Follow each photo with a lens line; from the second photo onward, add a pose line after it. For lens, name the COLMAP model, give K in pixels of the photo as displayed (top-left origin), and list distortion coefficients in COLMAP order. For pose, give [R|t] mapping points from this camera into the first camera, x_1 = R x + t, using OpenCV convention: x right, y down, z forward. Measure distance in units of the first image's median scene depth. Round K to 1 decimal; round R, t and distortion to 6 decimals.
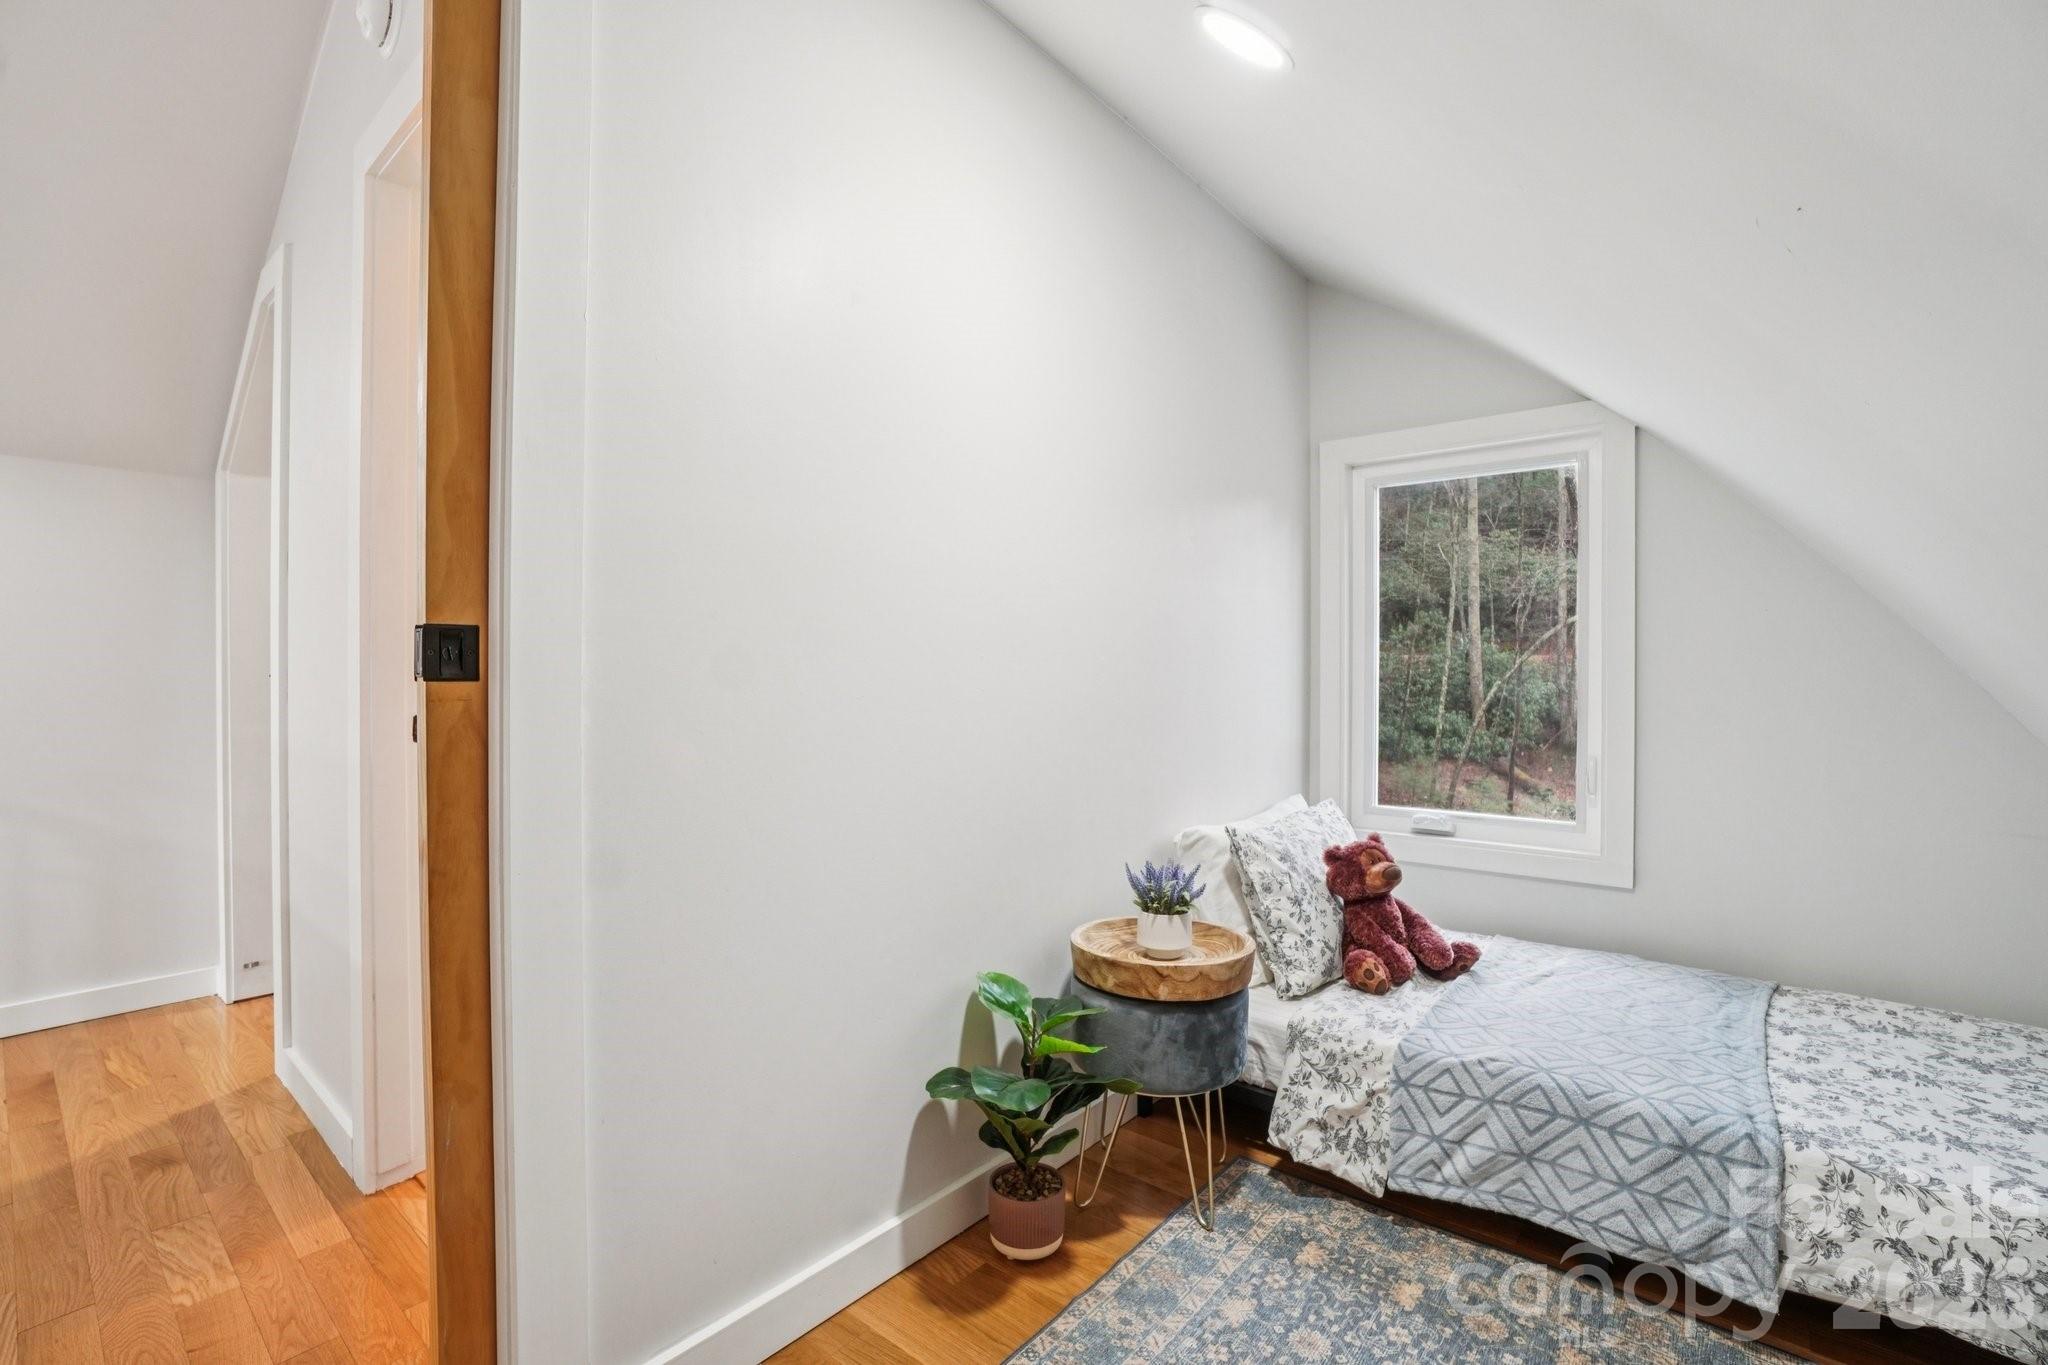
lens RADIAL K [[912.3, 0, 1013.9], [0, 912.3, 679.1], [0, 0, 1]] dist [-0.063931, 0.022484]
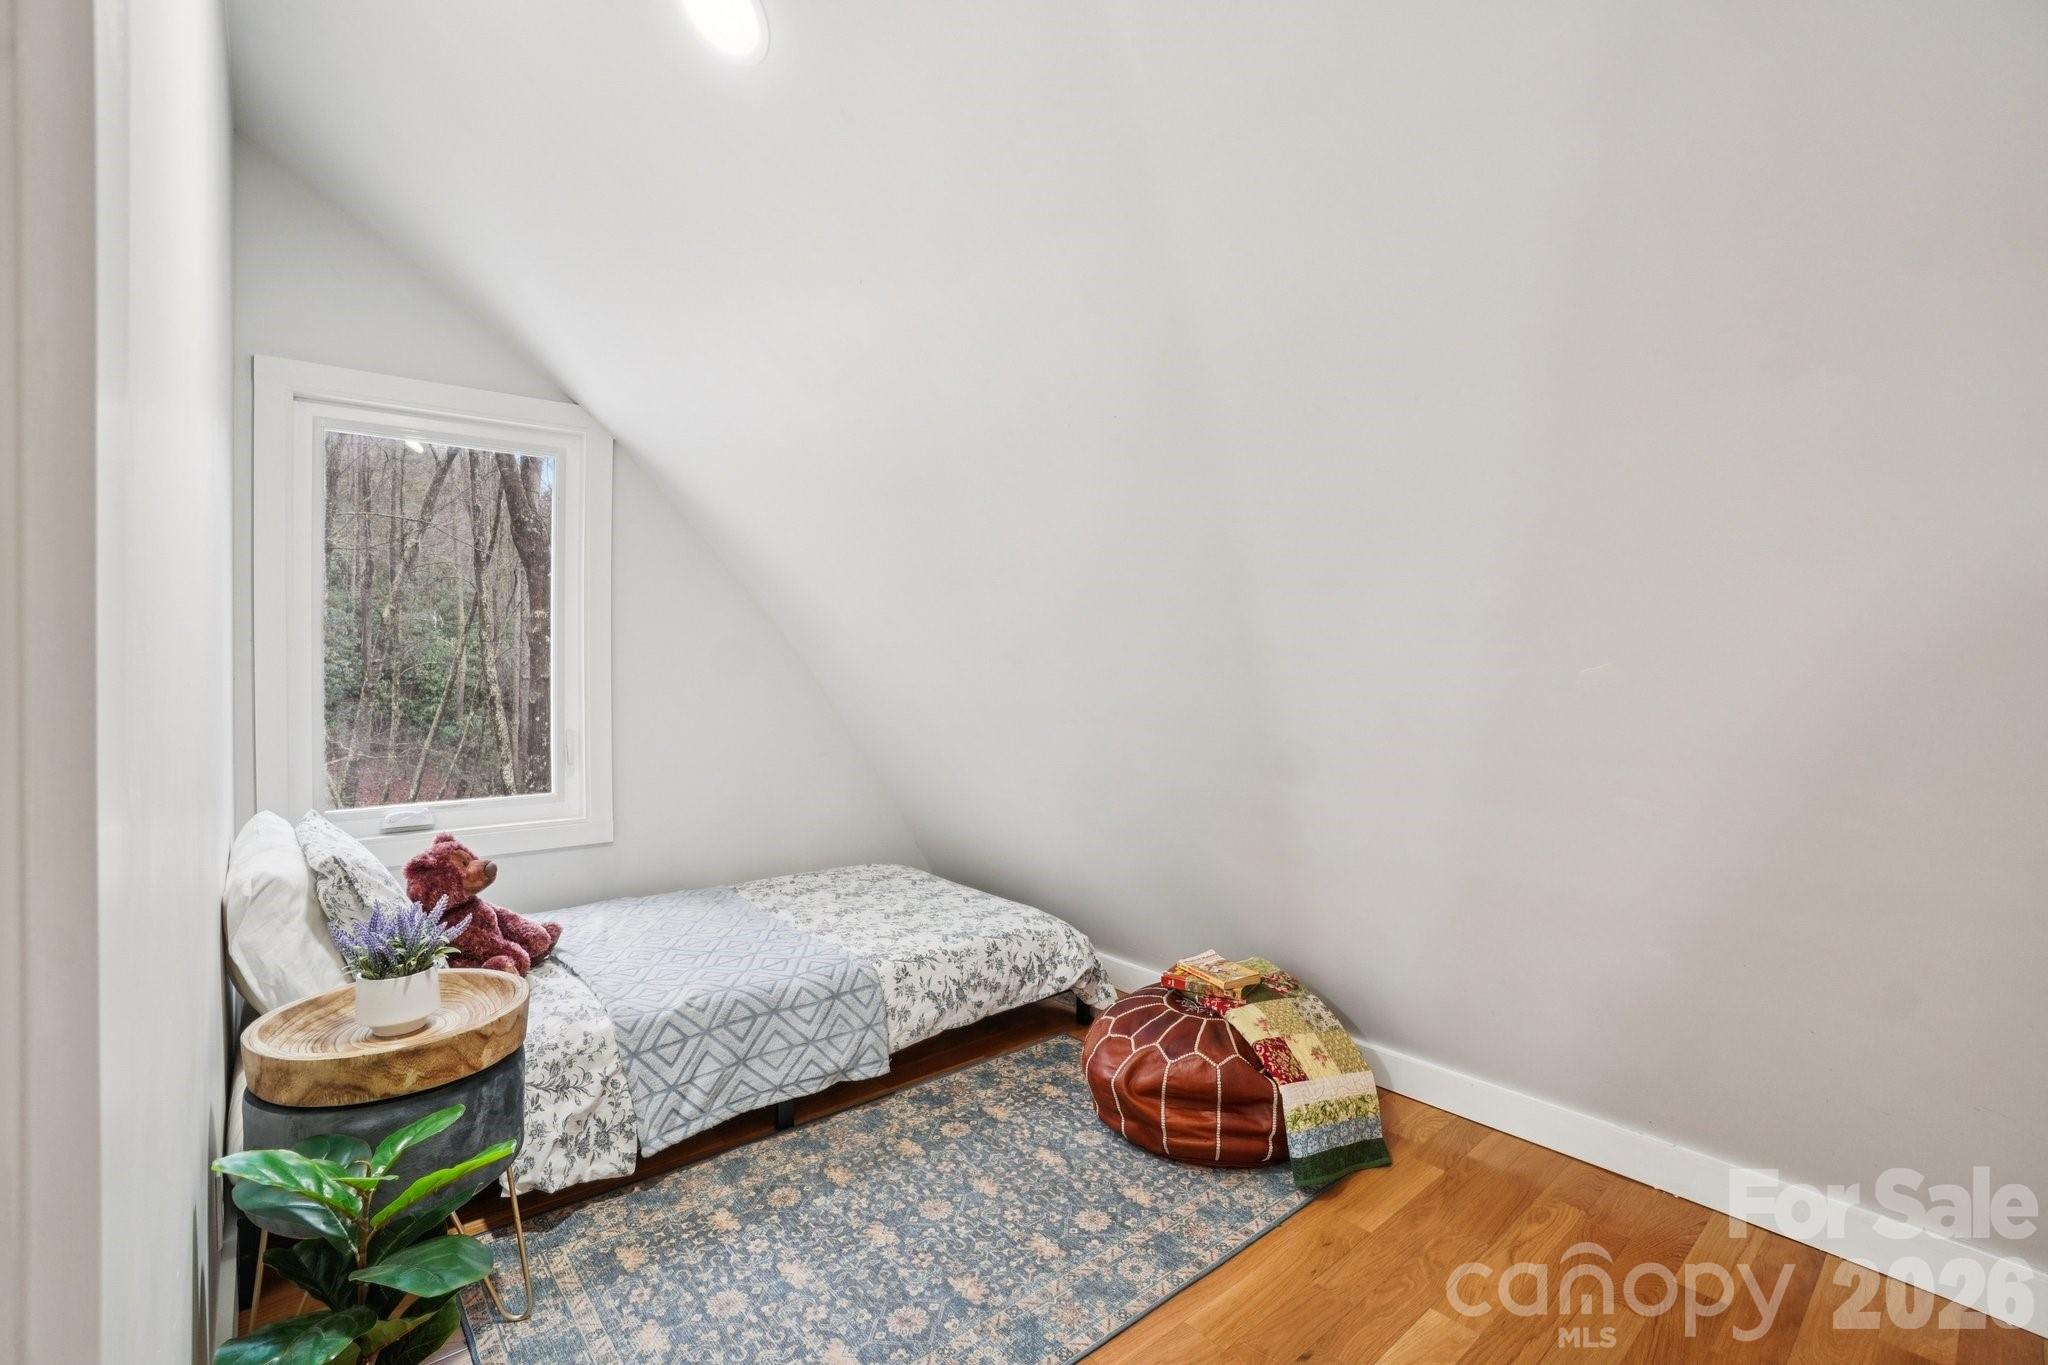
lens RADIAL K [[912.3, 0, 1020.4], [0, 912.3, 665.1], [0, 0, 1]] dist [-0.063931, 0.022484]
pose [[0.166715, -0.010895, 0.985945, -0.529980], [0.001066, 0.999940, 0.010870, -0.006752], [-0.986005, -0.000761, 0.166717, 0.415048]]
